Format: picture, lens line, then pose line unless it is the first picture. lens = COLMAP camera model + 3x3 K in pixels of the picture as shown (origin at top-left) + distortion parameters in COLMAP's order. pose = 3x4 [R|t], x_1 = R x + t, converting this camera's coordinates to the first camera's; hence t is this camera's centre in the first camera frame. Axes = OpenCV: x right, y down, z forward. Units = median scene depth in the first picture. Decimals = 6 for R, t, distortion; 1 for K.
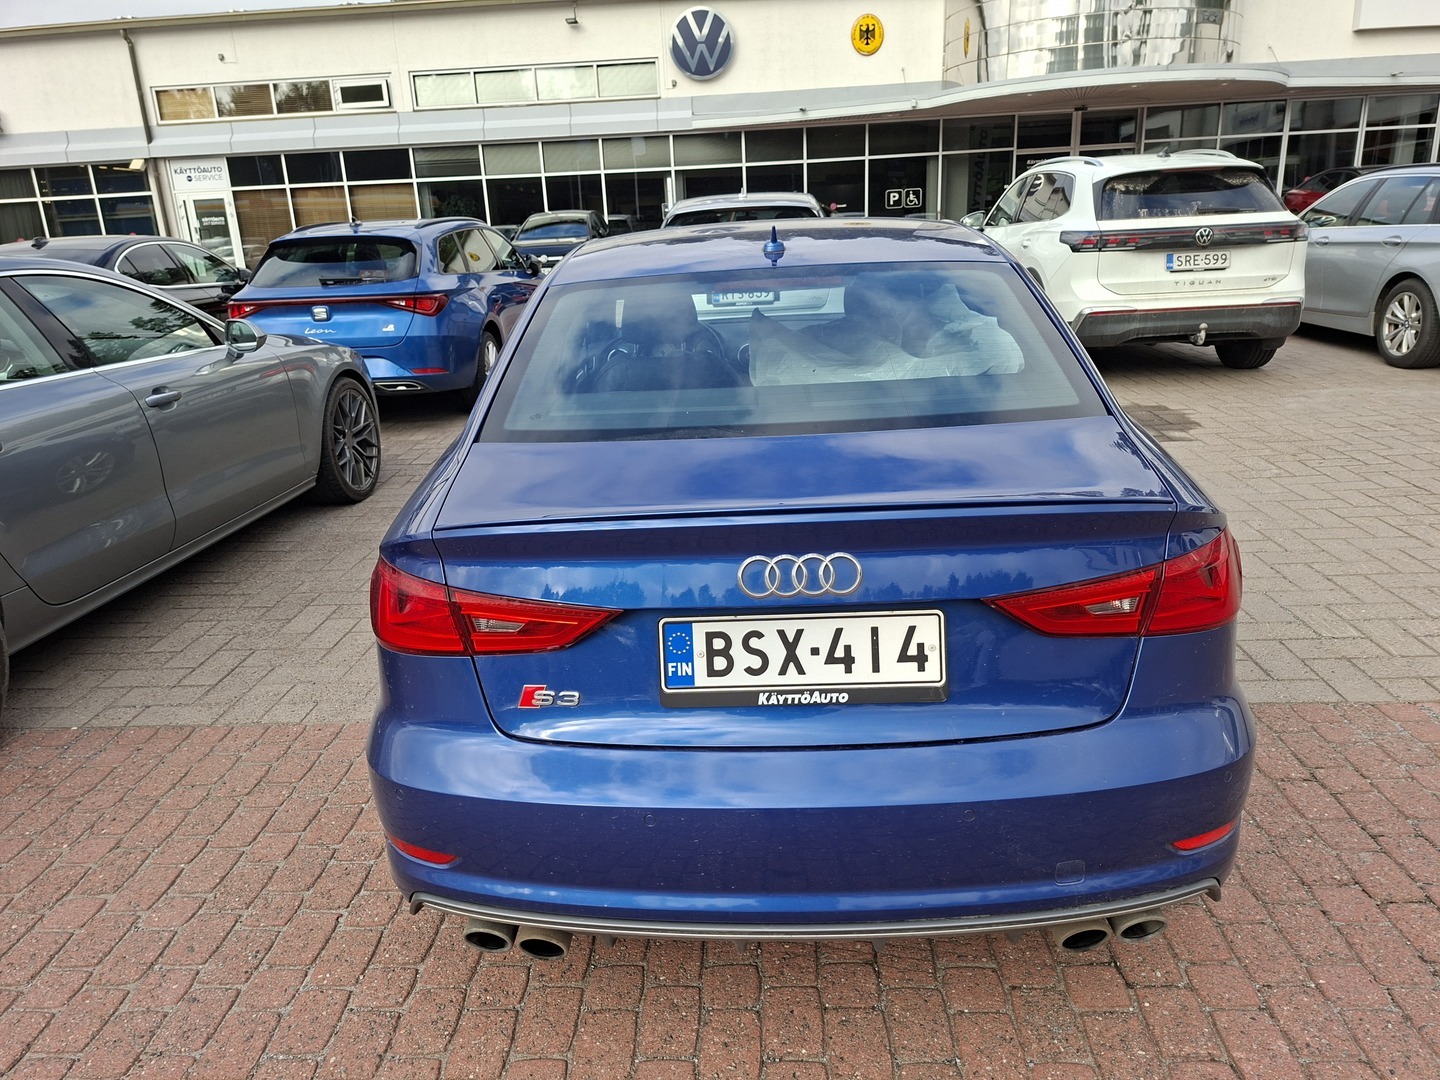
lens RADIAL K [[945.2, 0, 720.0], [0, 945.2, 540.0], [0, 0, 1]] dist [0.029907, -0.033507]
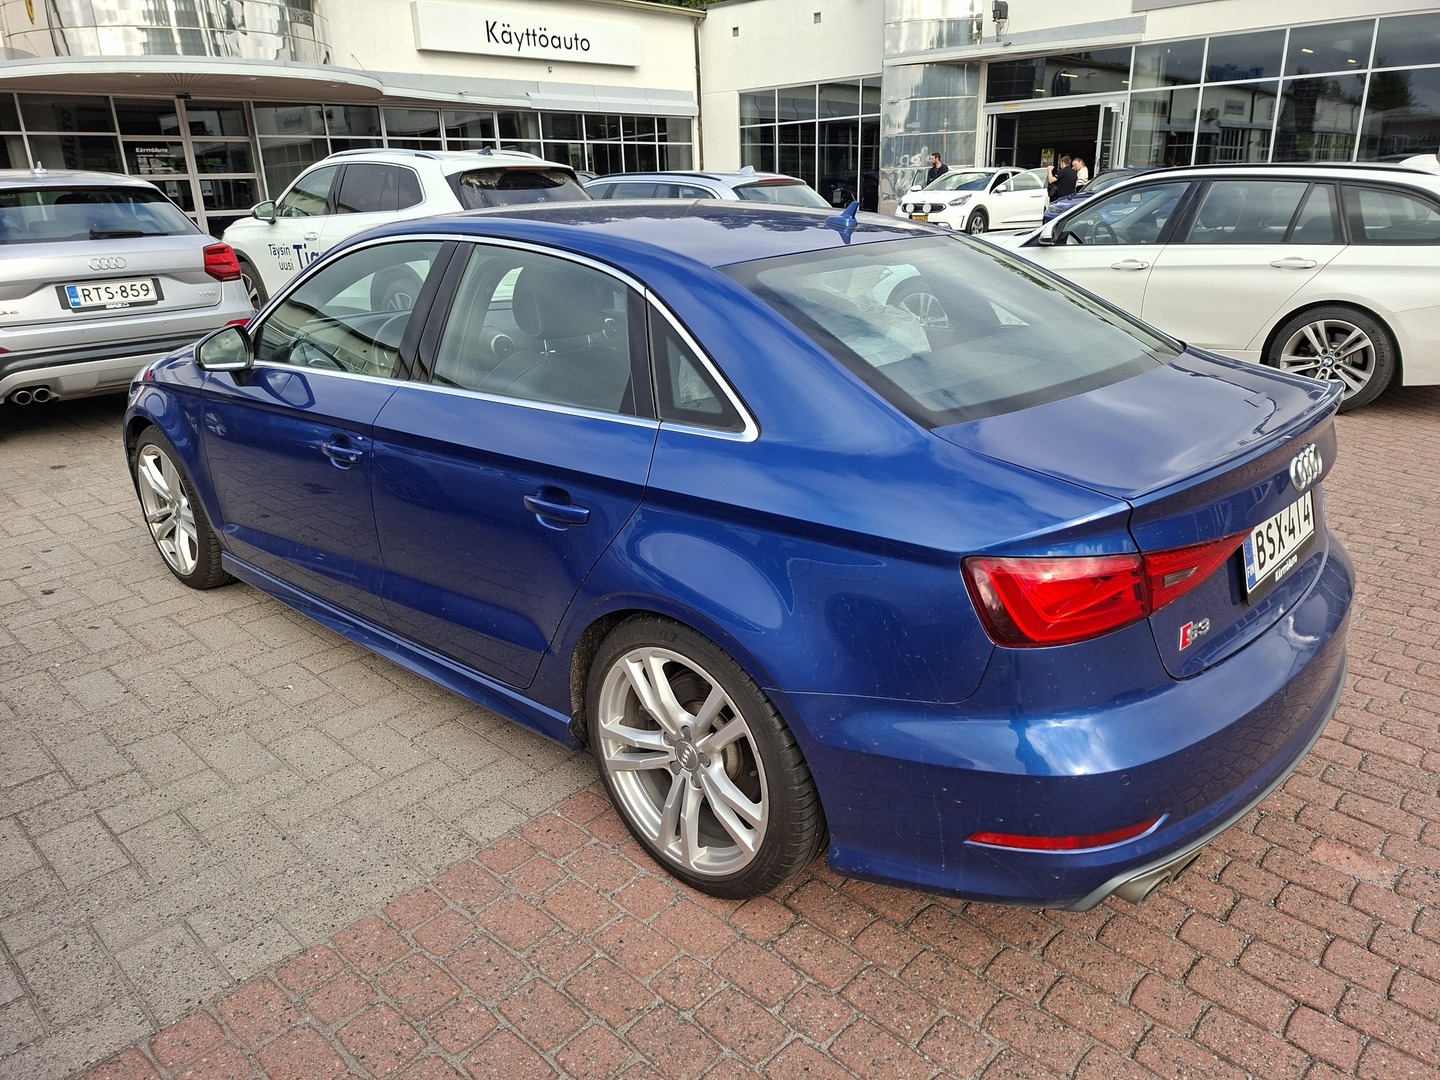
lens RADIAL K [[972.7, 0, 720.0], [0, 972.7, 540.0], [0, 0, 1]] dist [0.022502, -0.026360]
pose [[0.662290, -0.230102, 0.713040, -1.674491], [0.234404, 0.967534, 0.094509, 0.055473], [-0.711637, 0.104547, 0.694725, 0.081072]]
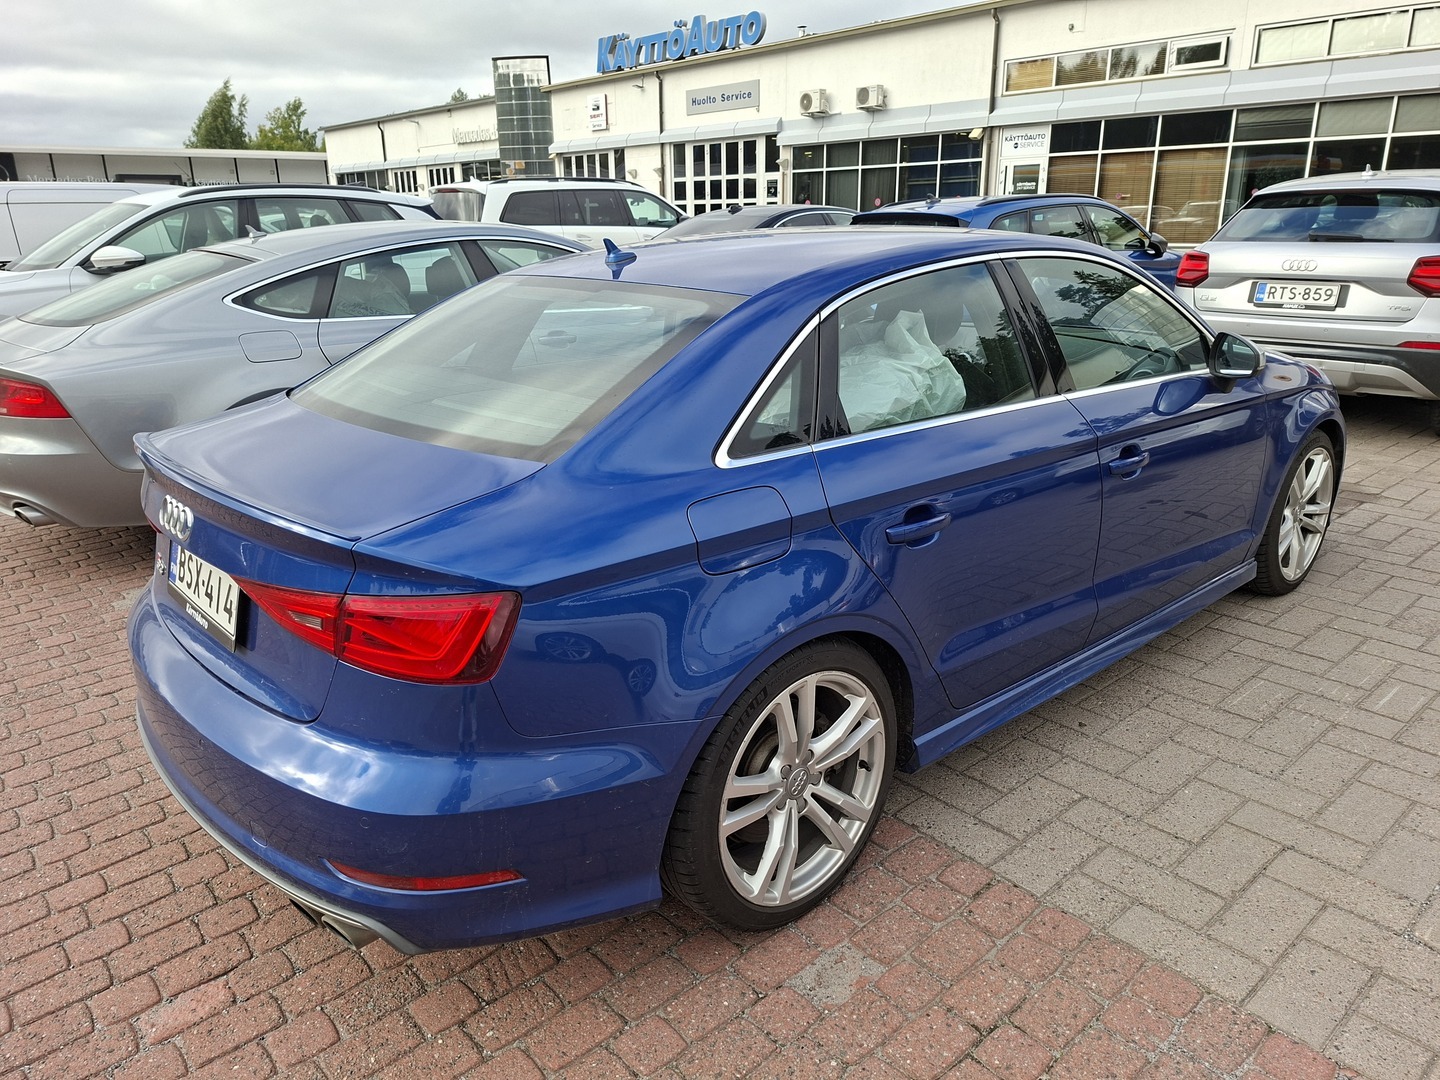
lens RADIAL K [[972.7, 0, 720.0], [0, 972.7, 540.0], [0, 0, 1]] dist [0.022502, -0.026360]
pose [[0.701810, 0.257500, -0.664196, 0.054879], [-0.241018, 0.963227, 0.118764, -0.001870], [0.670354, 0.076733, 0.738064, -0.002390]]
